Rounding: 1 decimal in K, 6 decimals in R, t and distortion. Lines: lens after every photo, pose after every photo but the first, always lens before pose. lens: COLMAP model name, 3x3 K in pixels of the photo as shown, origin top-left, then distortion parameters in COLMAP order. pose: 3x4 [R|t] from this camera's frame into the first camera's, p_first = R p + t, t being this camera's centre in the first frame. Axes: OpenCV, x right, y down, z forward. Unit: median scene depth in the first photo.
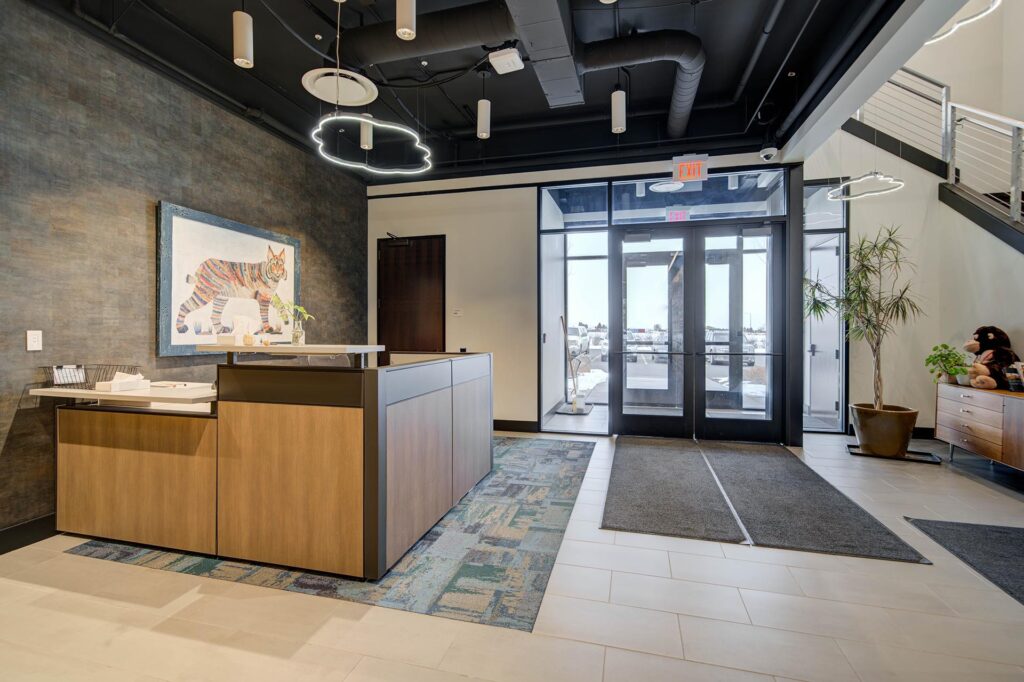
lens RADIAL K [[460.7, 0, 513.1], [0, 460.7, 330.2], [0, 0, 1]] dist [-0.000066, -0.000035]
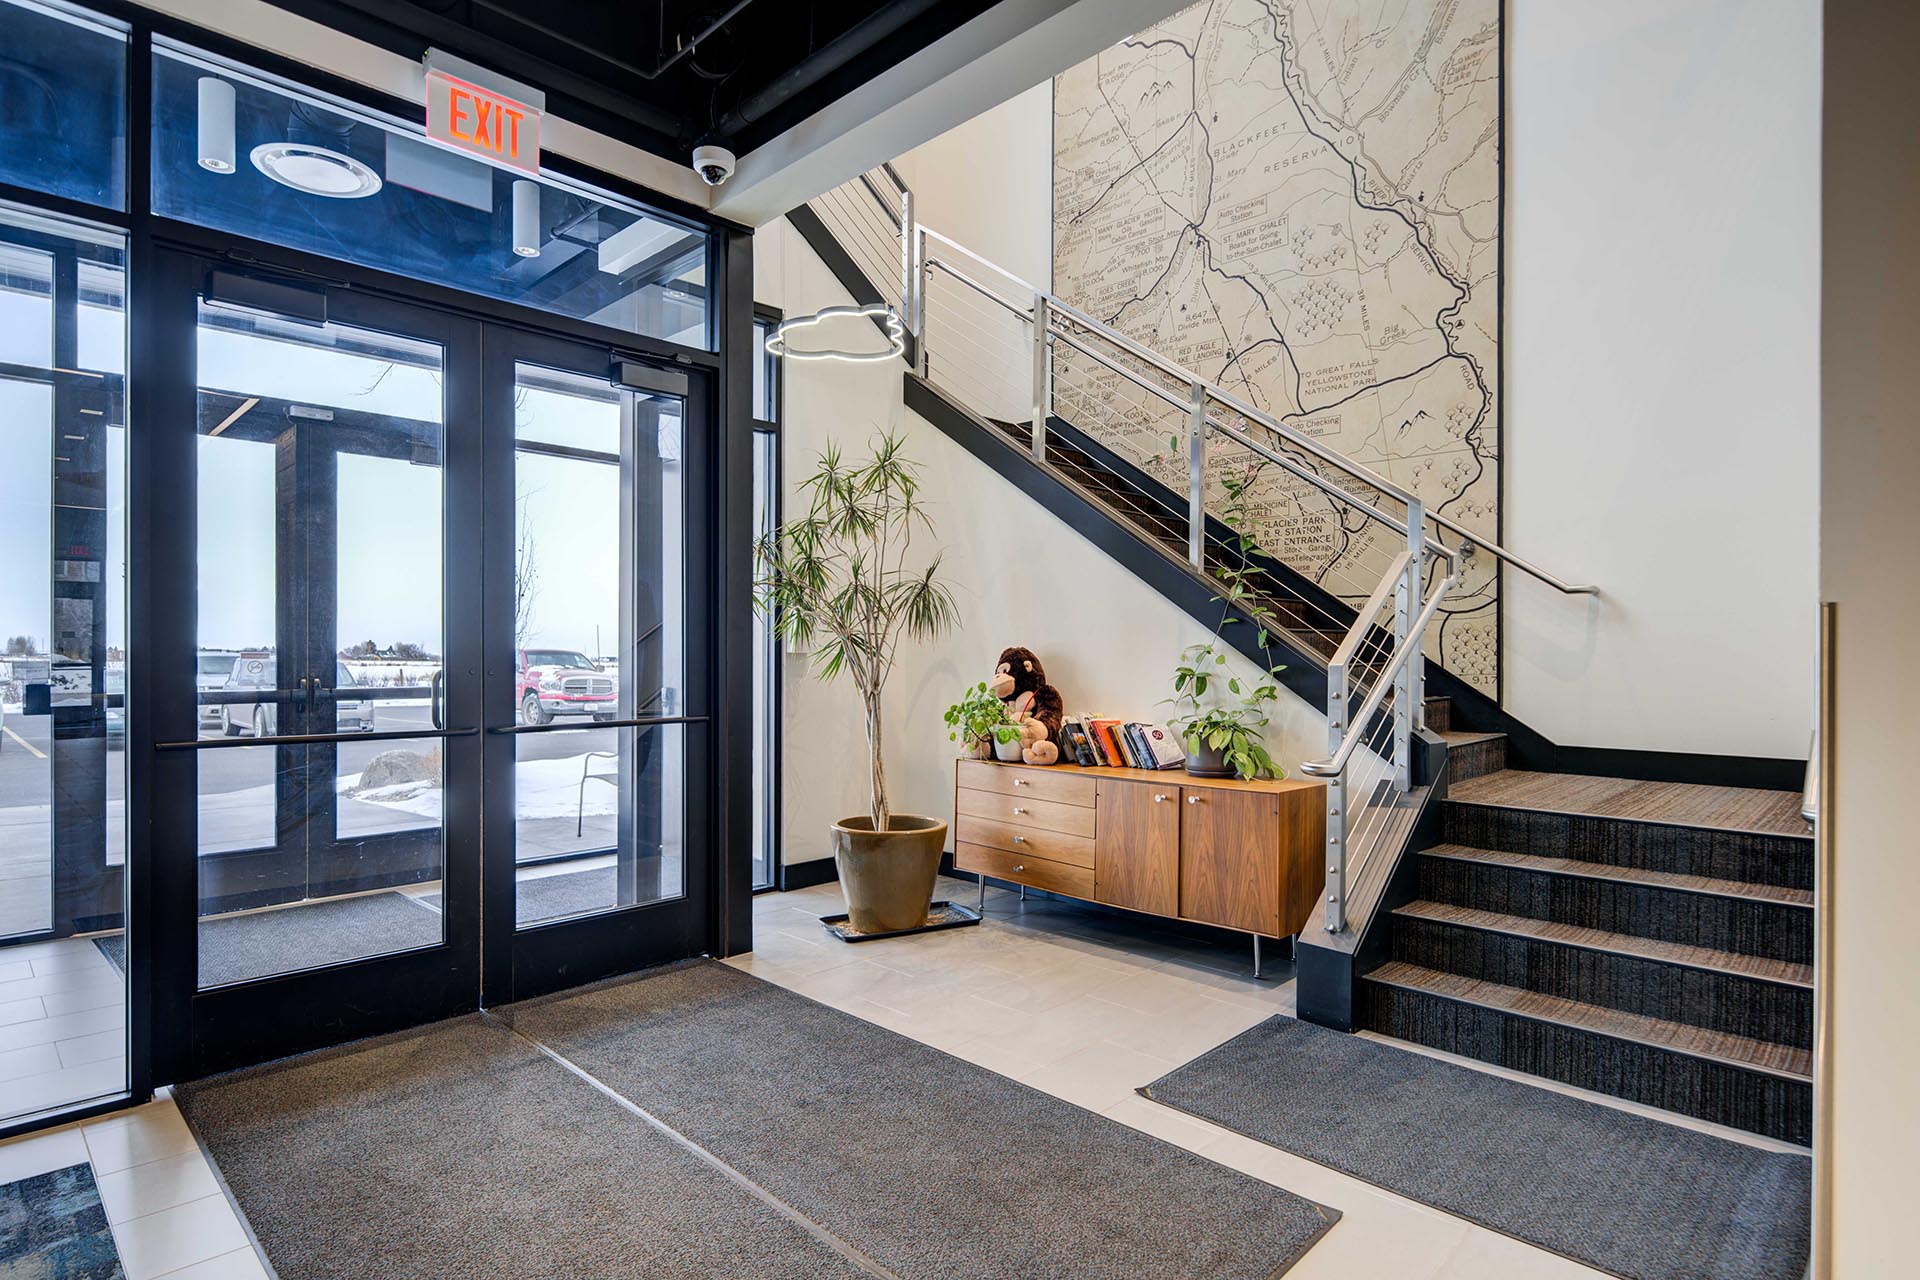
lens RADIAL K [[989.5, 0, 939.2], [0, 989.5, 658.0], [0, 0, 1]] dist [-0.002093, -0.000106]
pose [[0.499333, -0.003803, 0.866402, -0.028277], [-0.002123, 0.999982, 0.005613, -0.002806], [-0.866408, -0.004642, 0.499316, 0.453861]]
